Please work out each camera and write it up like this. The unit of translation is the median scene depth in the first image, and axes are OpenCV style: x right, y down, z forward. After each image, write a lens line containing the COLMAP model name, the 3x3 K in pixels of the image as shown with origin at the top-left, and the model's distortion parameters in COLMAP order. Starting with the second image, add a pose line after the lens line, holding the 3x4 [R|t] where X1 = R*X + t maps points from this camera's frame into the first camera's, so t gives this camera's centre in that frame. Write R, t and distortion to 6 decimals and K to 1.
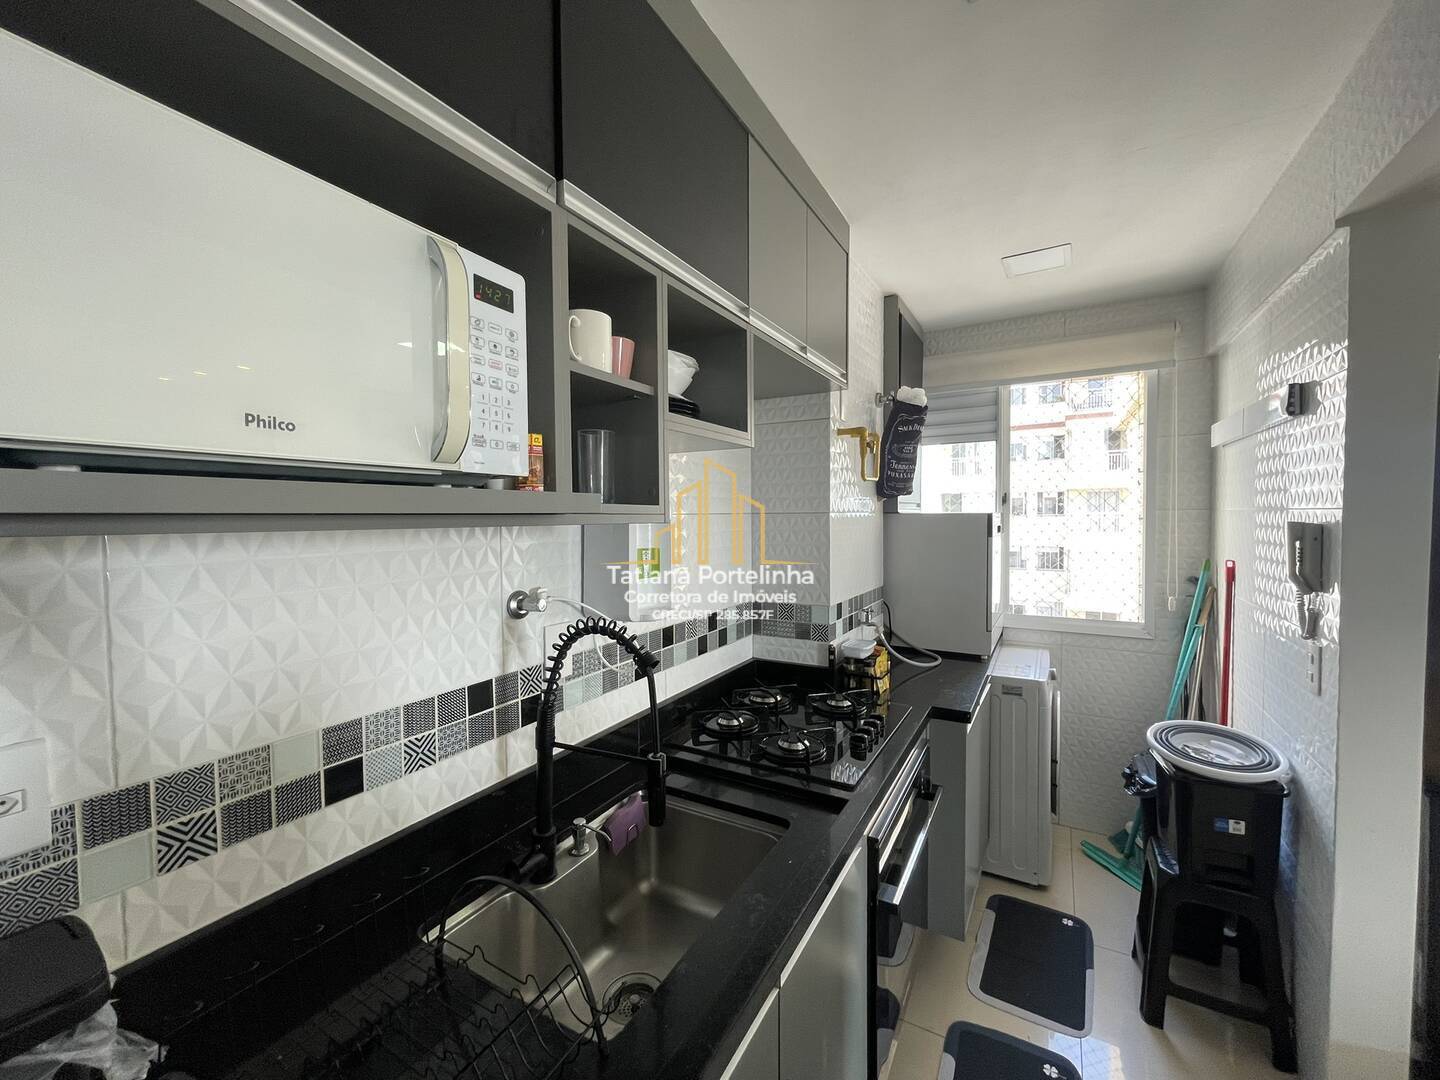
lens RADIAL K [[581.0, 0, 717.1], [0, 581.0, 534.5], [0, 0, 1]] dist [-0.002749, 0.000144]
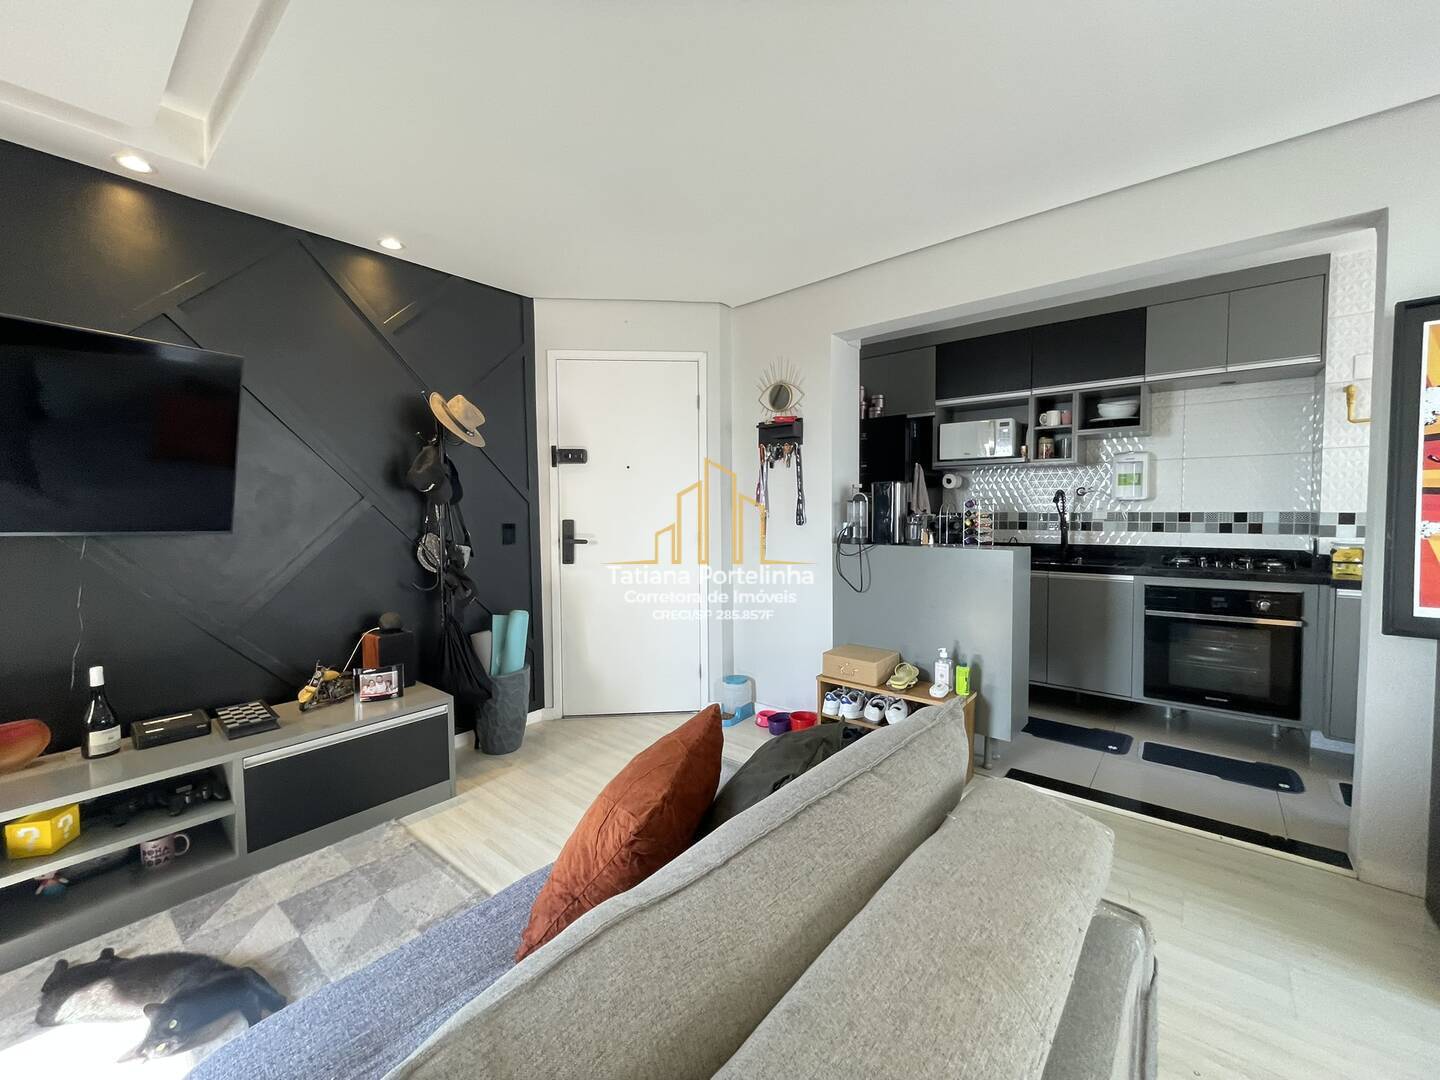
lens RADIAL K [[581.0, 0, 717.9], [0, 581.0, 534.4], [0, 0, 1]] dist [-0.002749, 0.000144]
pose [[-0.172293, 0.056724, -0.983411, 2.005311], [-0.023871, 0.997807, 0.061737, 0.131702], [0.984756, 0.034112, -0.170562, -0.263145]]
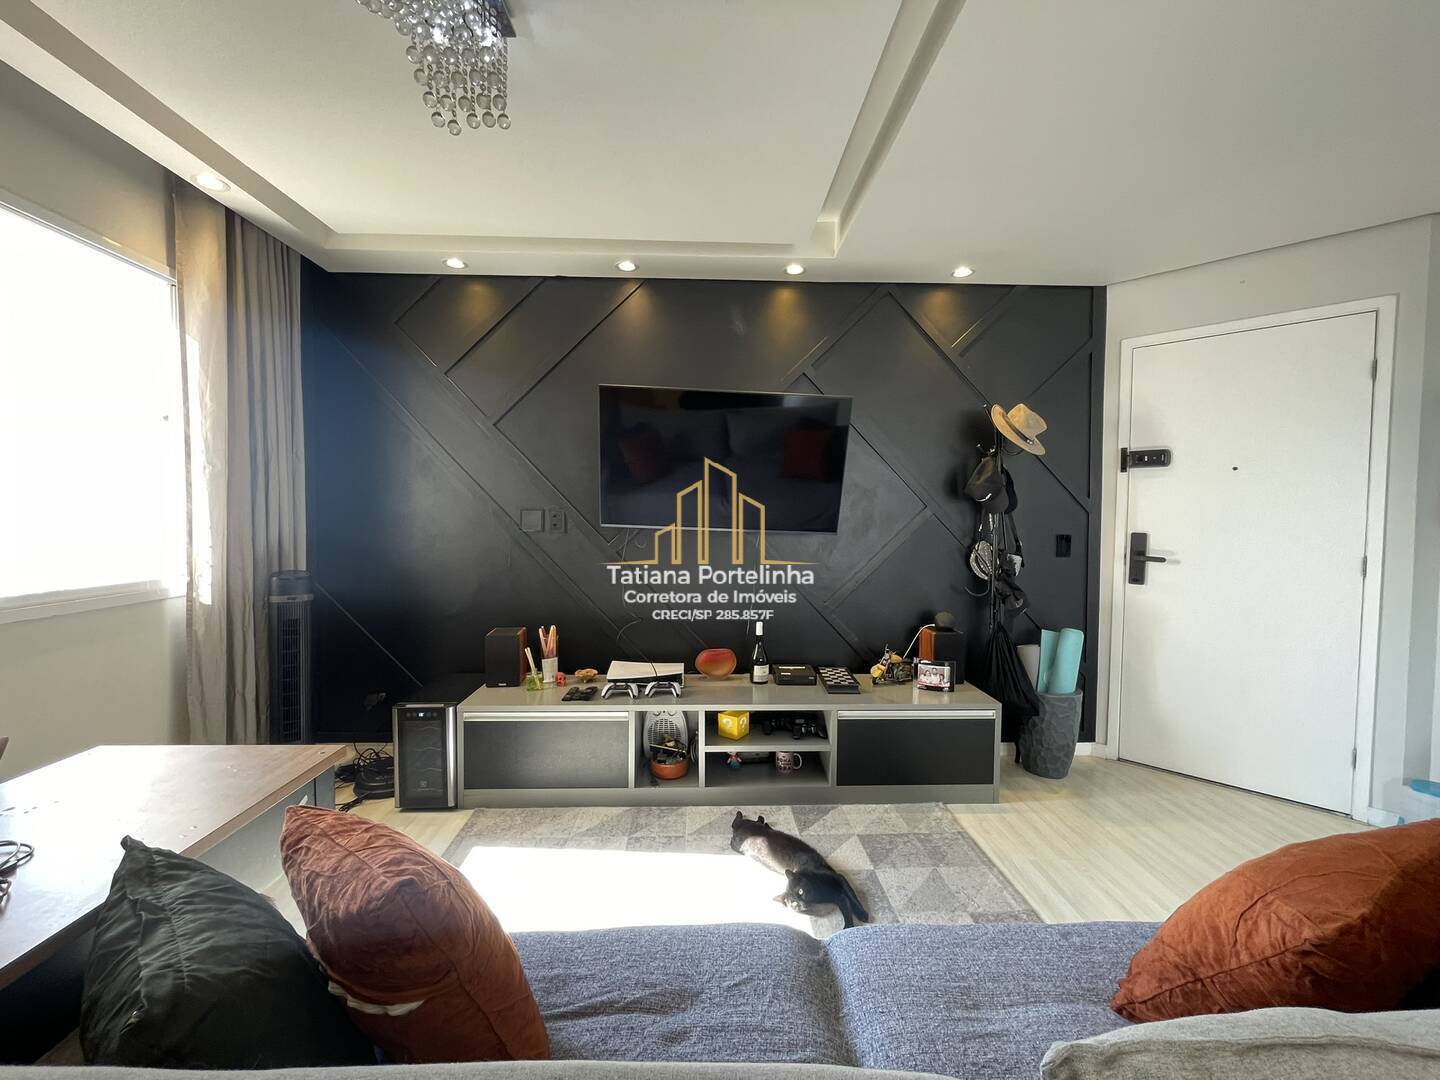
lens RADIAL K [[581.0, 0, 719.9], [0, 581.0, 534.6], [0, 0, 1]] dist [-0.002749, 0.000144]
pose [[-0.850844, 0.020986, -0.525000, 2.074857], [-0.017994, 0.997452, 0.069033, 0.126679], [0.525111, 0.068183, -0.848298, -0.304670]]
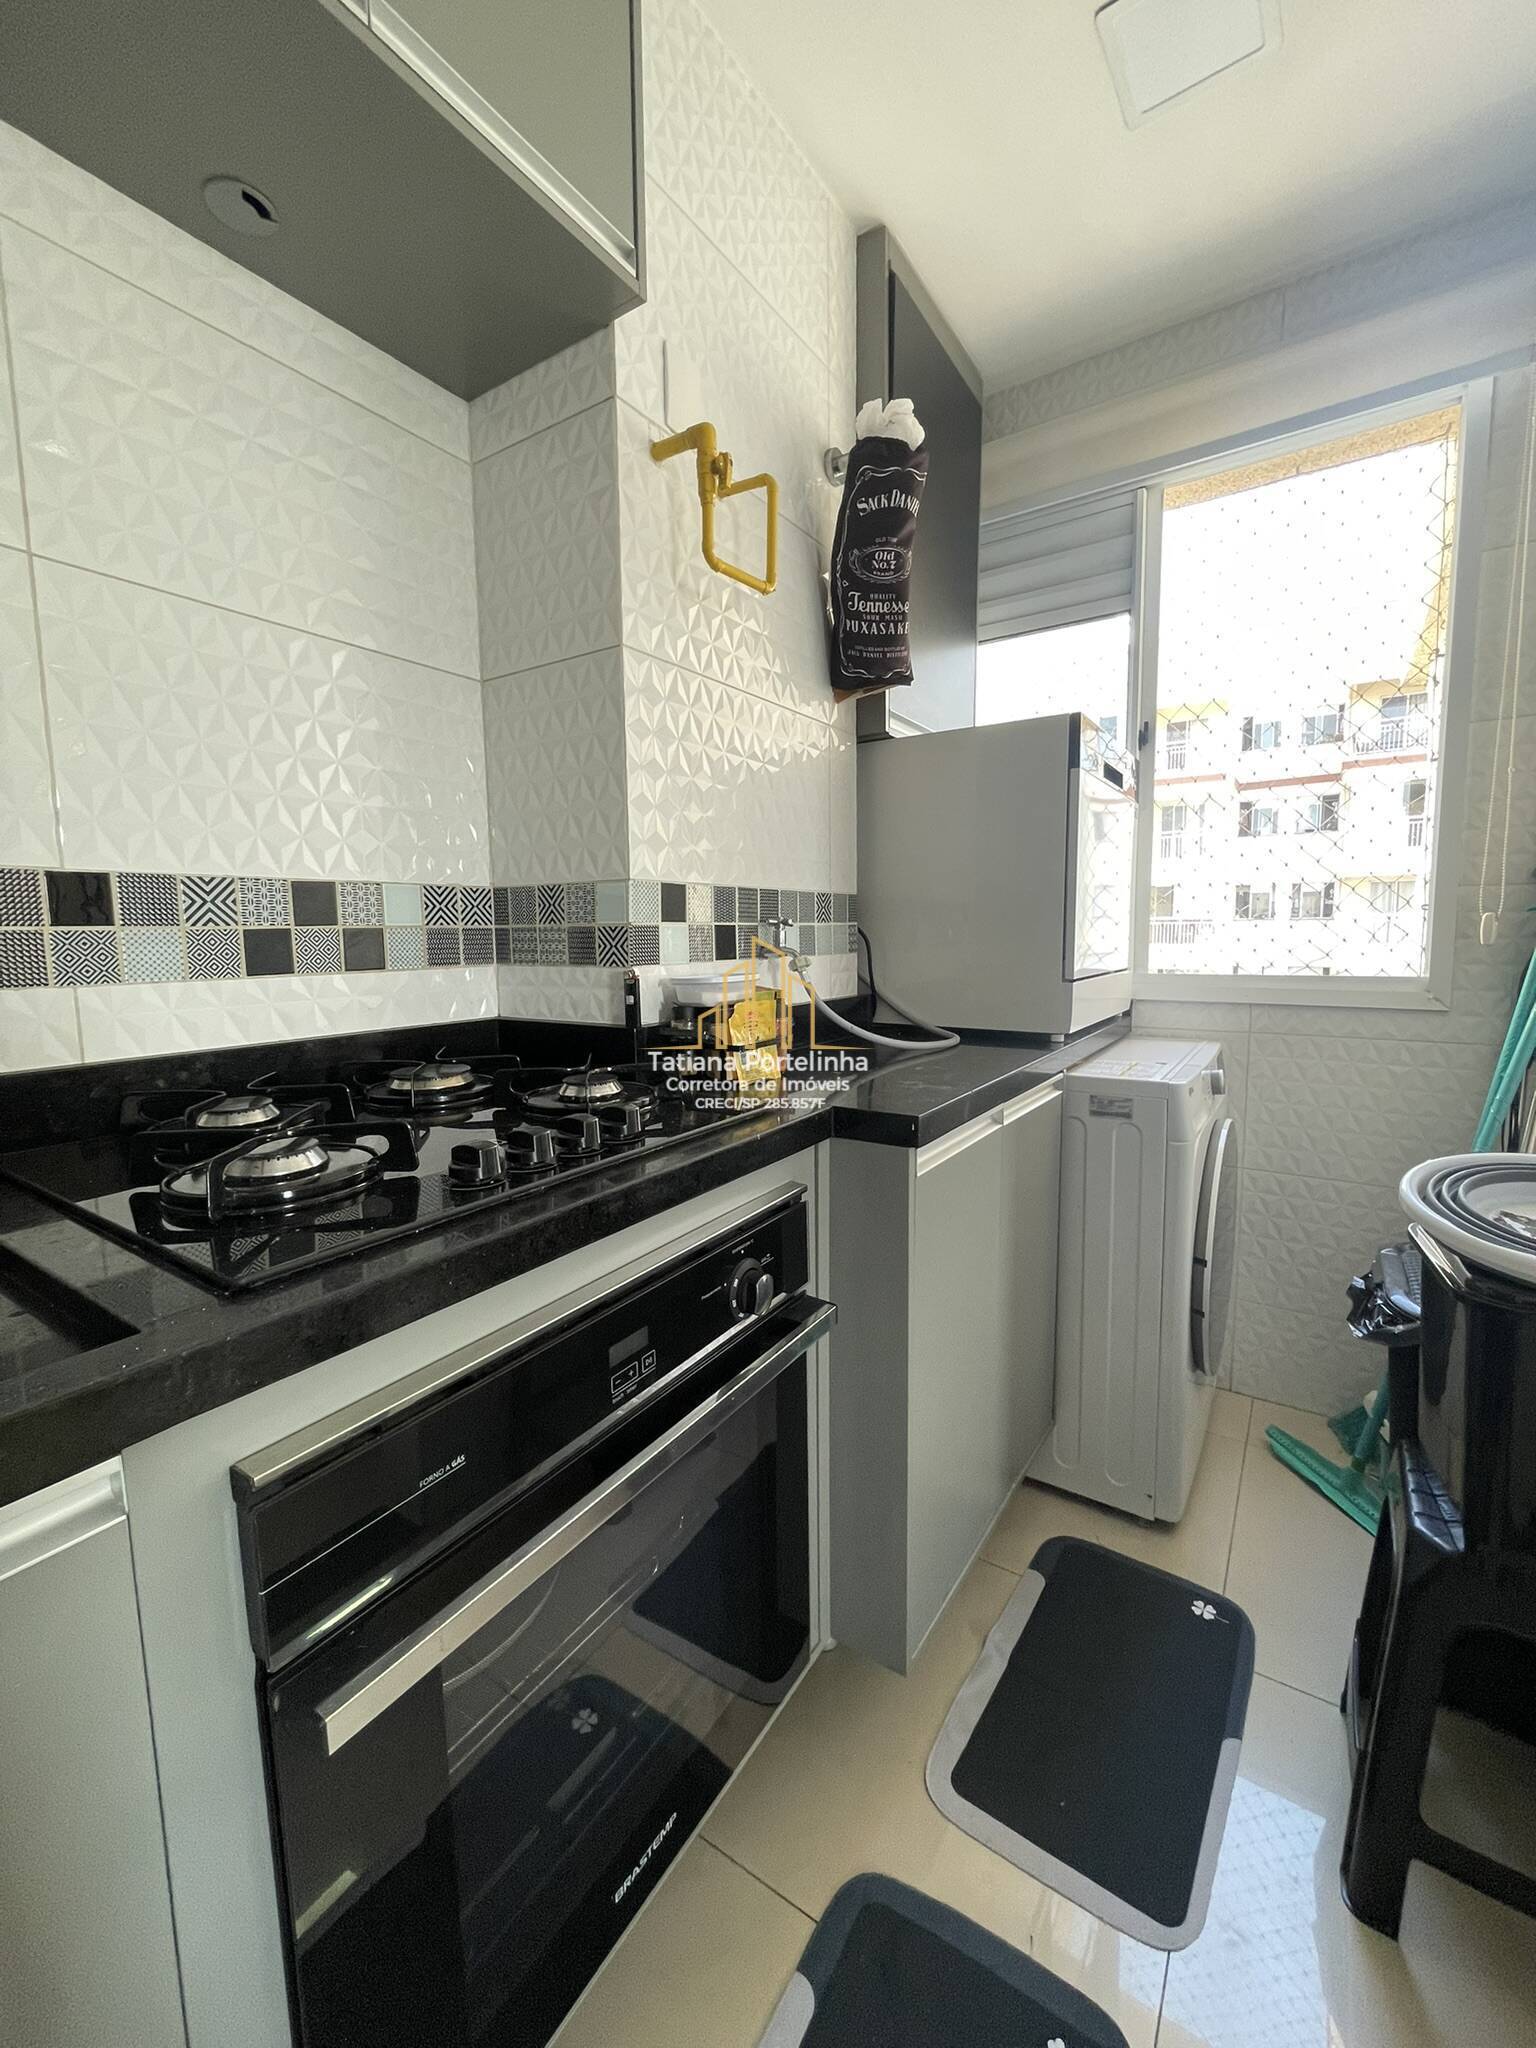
lens RADIAL K [[826.4, 0, 776.4], [0, 826.4, 1018.5], [0, 0, 1]] dist [-0.002749, 0.000144]
pose [[0.998430, 0.002961, -0.055940, 0.350948], [0.001079, 0.997400, 0.072061, 0.190098], [0.056007, -0.072009, 0.995830, 0.432231]]
